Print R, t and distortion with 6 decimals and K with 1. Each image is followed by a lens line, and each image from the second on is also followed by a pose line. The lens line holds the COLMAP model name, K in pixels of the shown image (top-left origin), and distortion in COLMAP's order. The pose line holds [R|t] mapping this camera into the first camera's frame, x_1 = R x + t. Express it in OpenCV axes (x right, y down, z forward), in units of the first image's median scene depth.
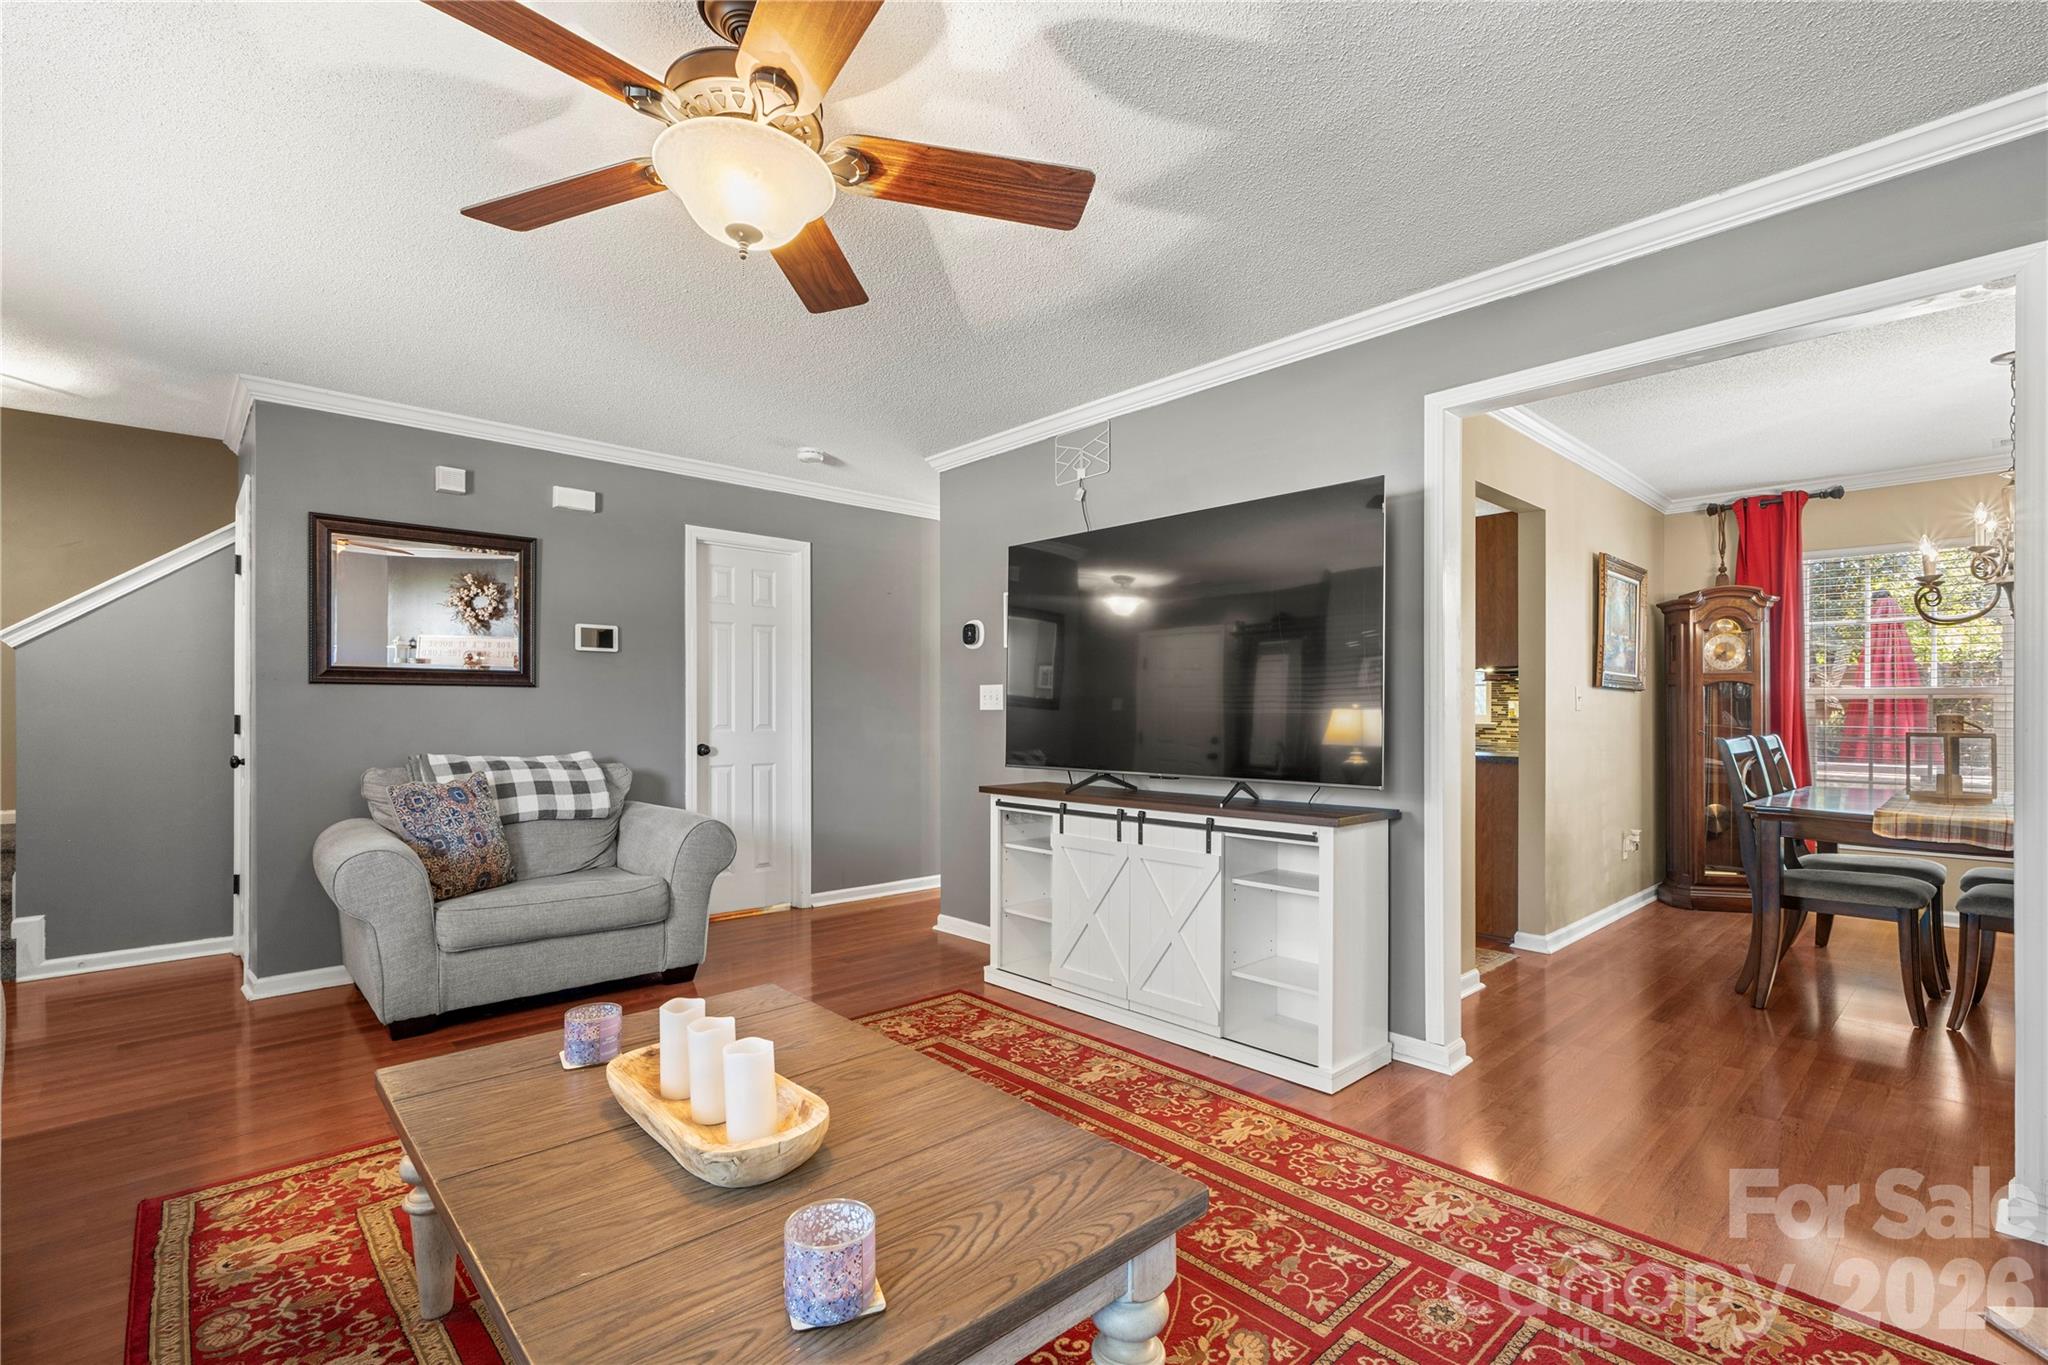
lens RADIAL K [[897.2, 0, 1018.4], [0, 897.2, 723.4], [0, 0, 1]] dist [0.000119, 0.000351]
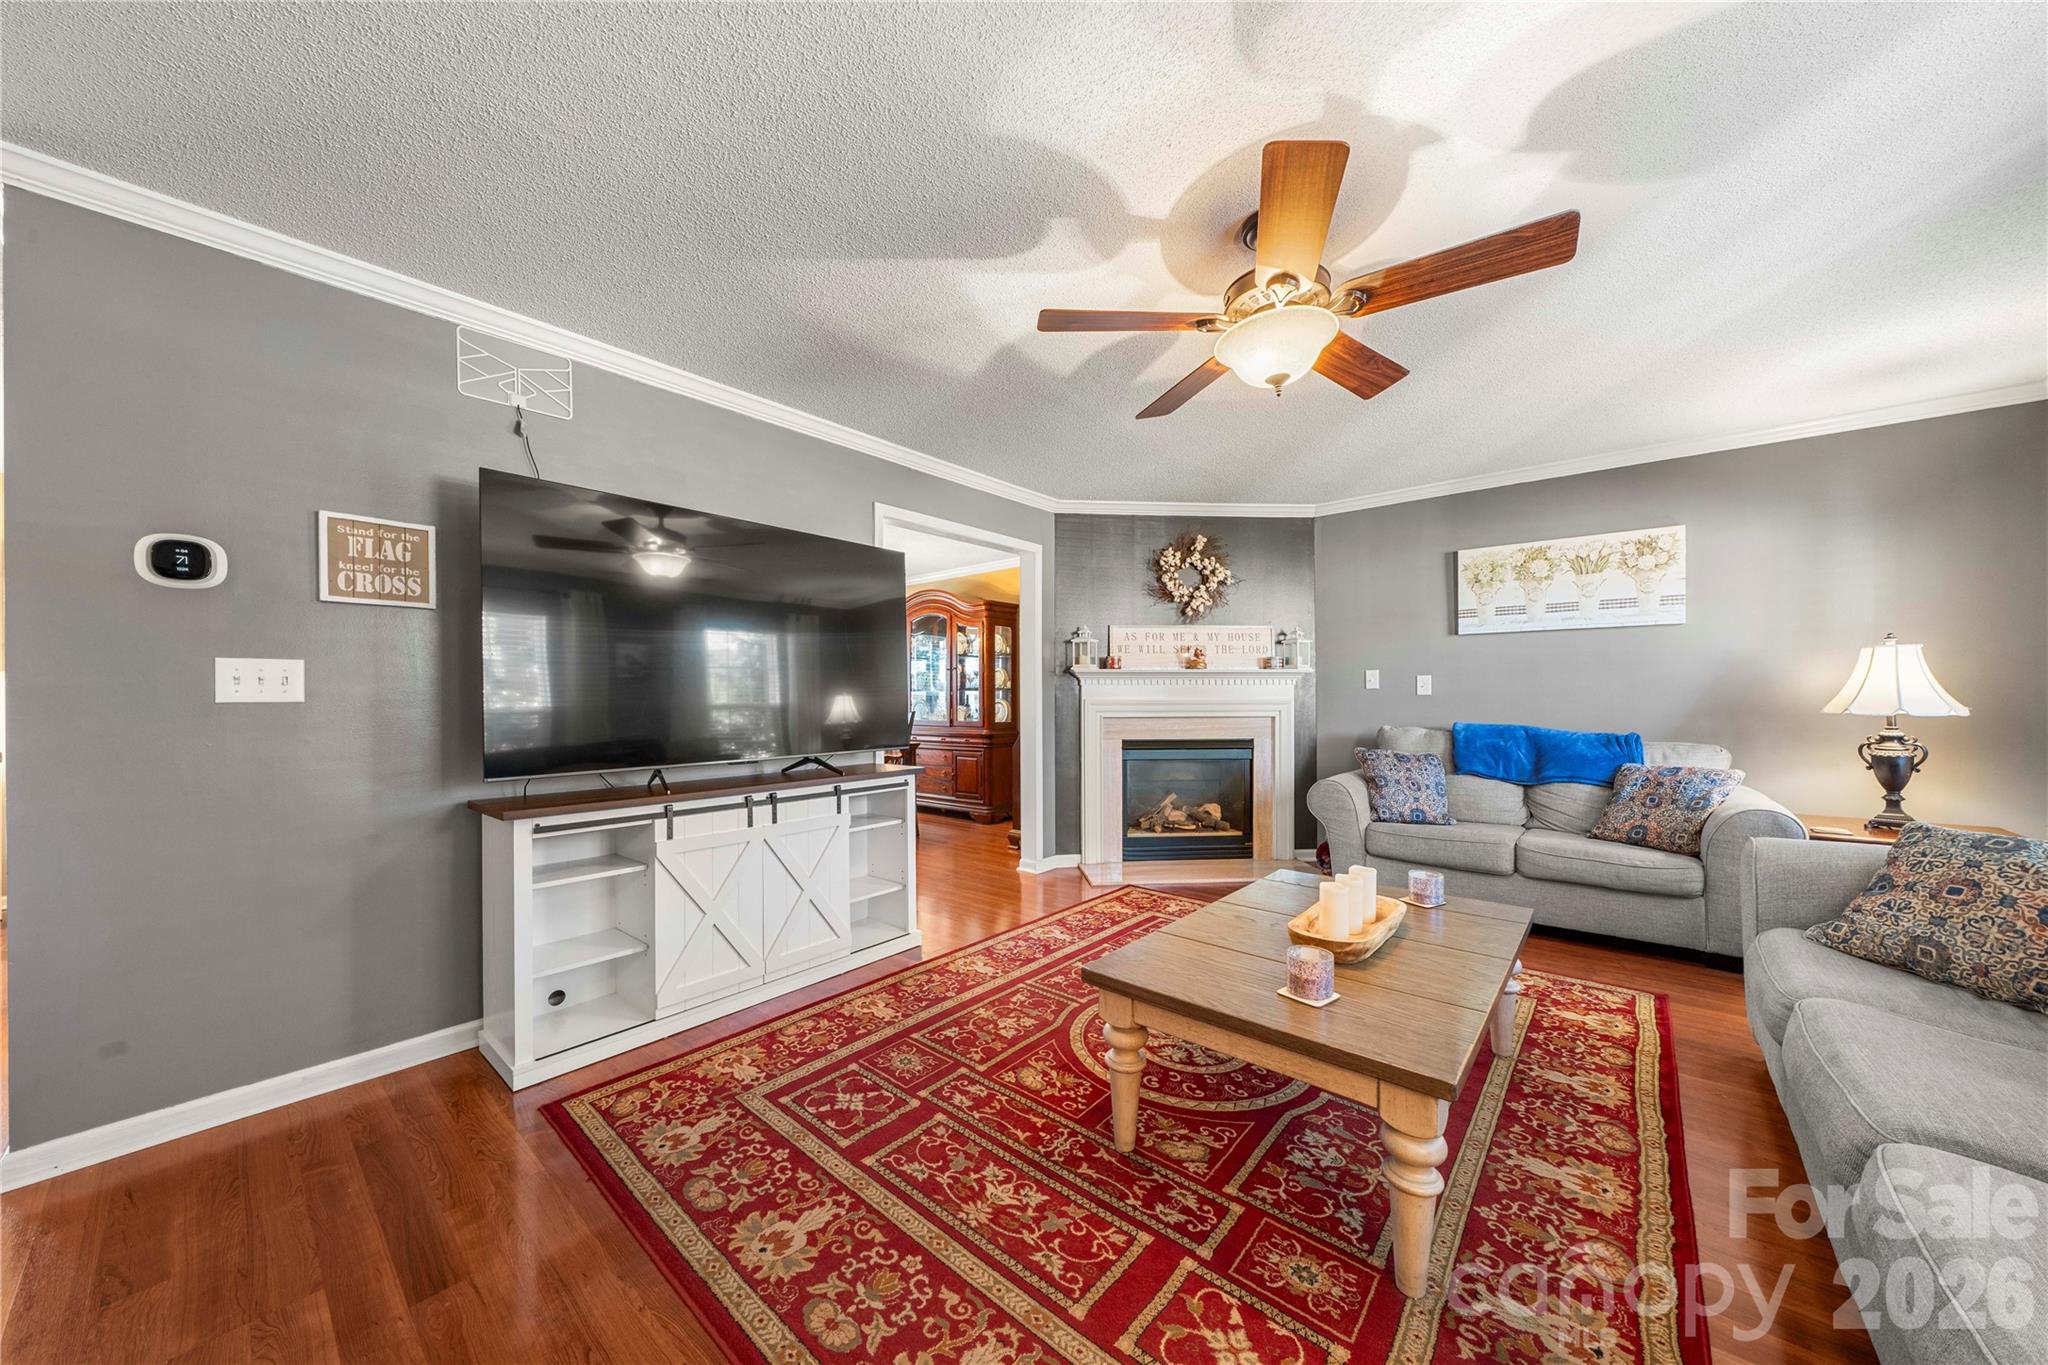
lens RADIAL K [[701.7, 0, 1013.8], [0, 701.7, 694.5], [0, 0, 1]] dist [-0.002392, -0.000122]
pose [[-0.099817, 0.005855, 0.994989, -0.912584], [0.020289, 0.999787, -0.003848, -0.015012], [-0.994799, 0.019804, -0.099915, 0.982541]]
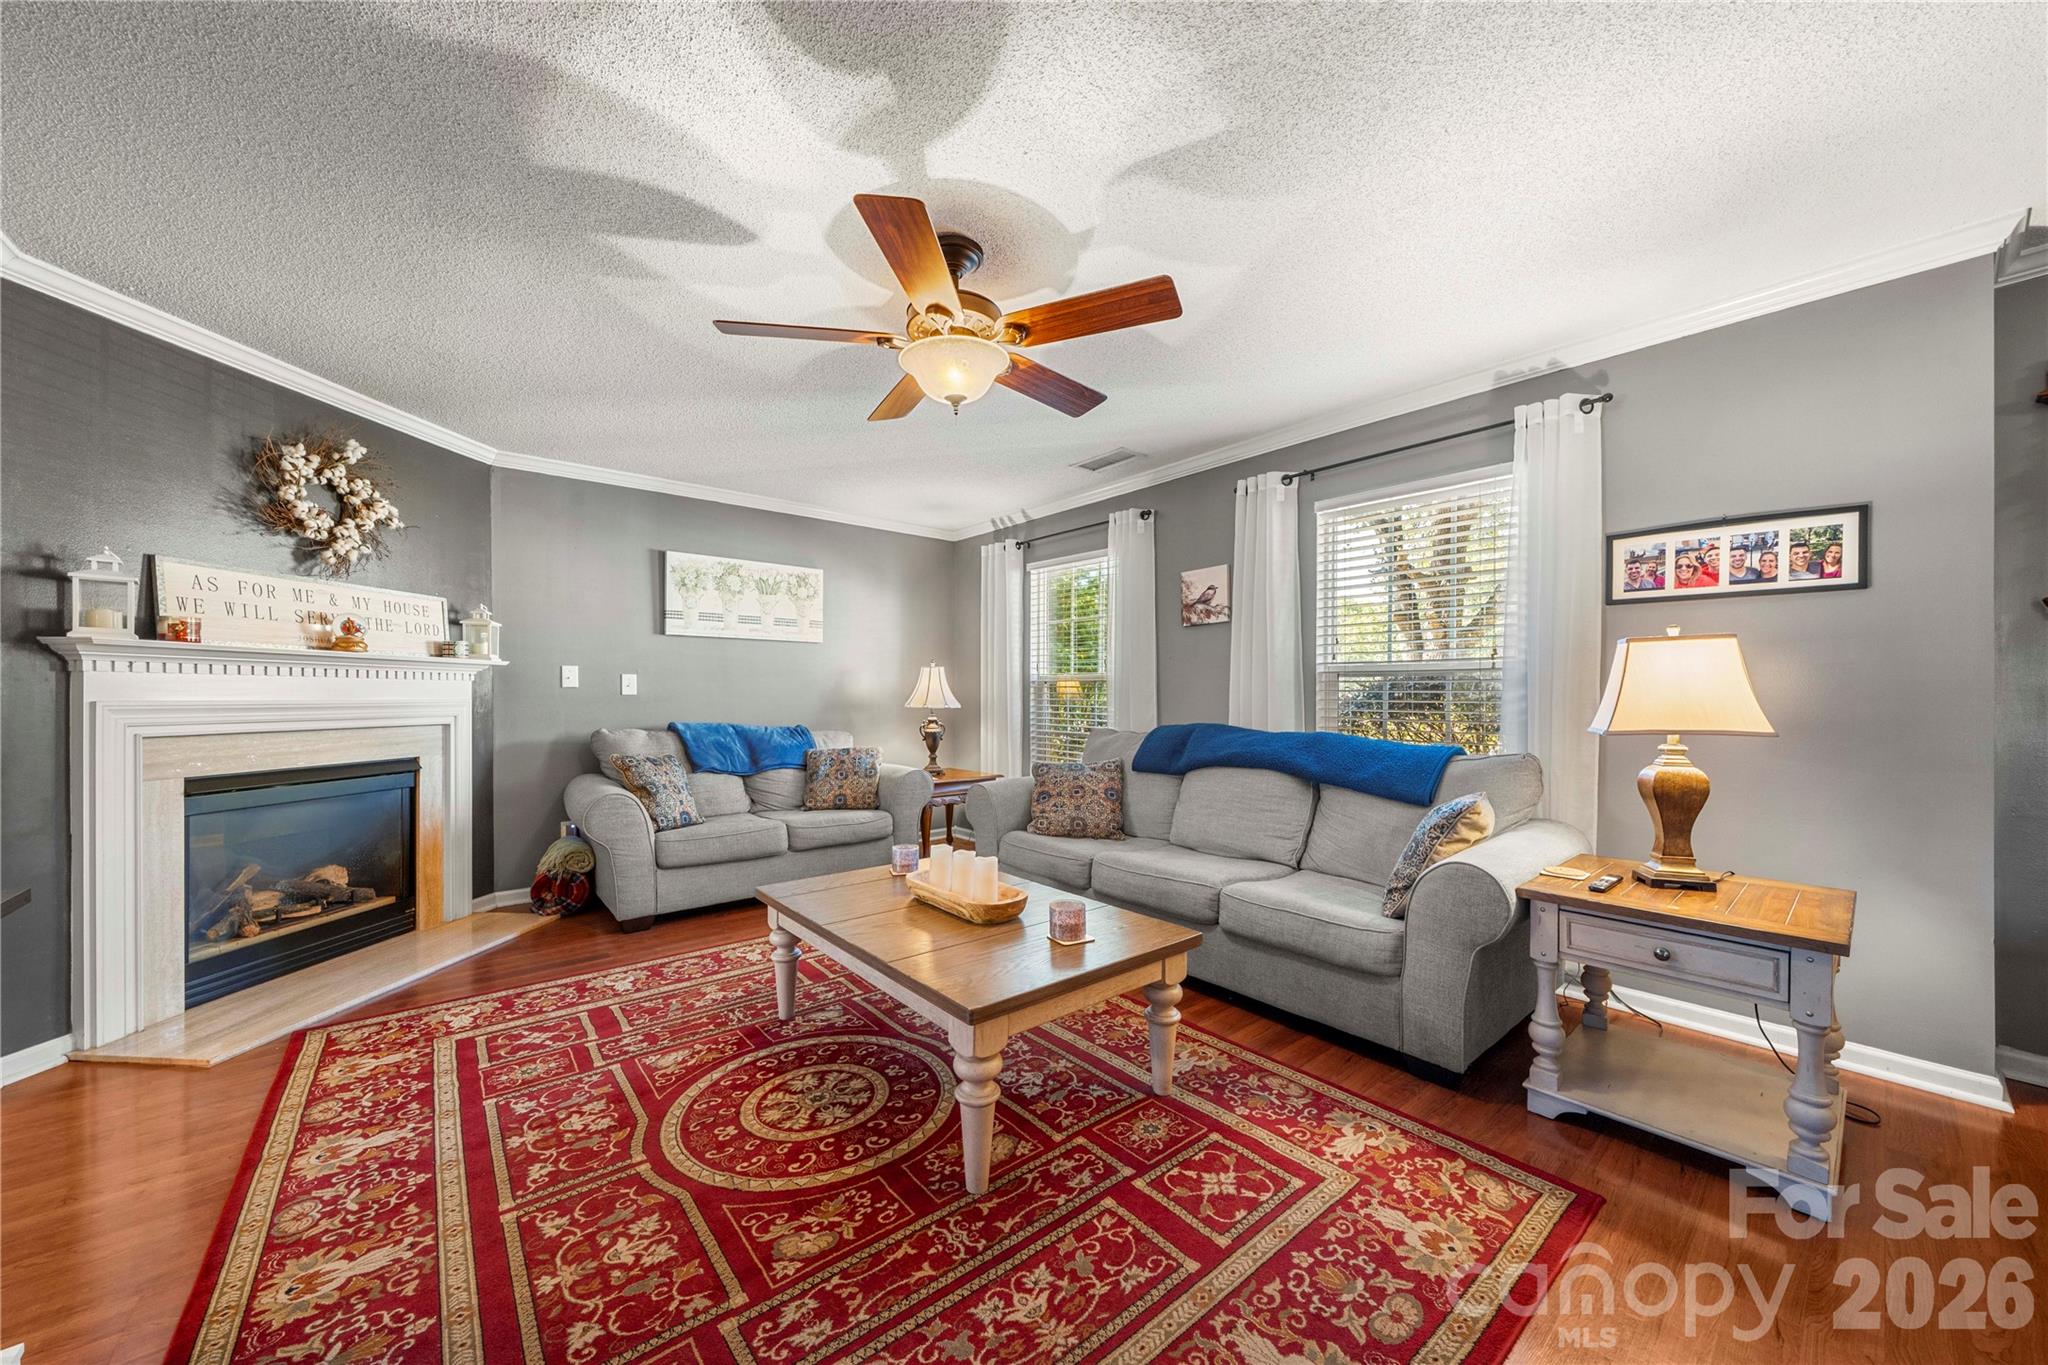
lens RADIAL K [[743.3, 0, 1026.7], [0, 743.3, 688.3], [0, 0, 1]] dist [-0.002864, -0.000235]
pose [[-0.998779, 0.003412, 0.049277, -0.315121], [0.003732, 0.999973, 0.006397, -0.022904], [-0.049254, 0.006573, -0.998765, 1.471702]]
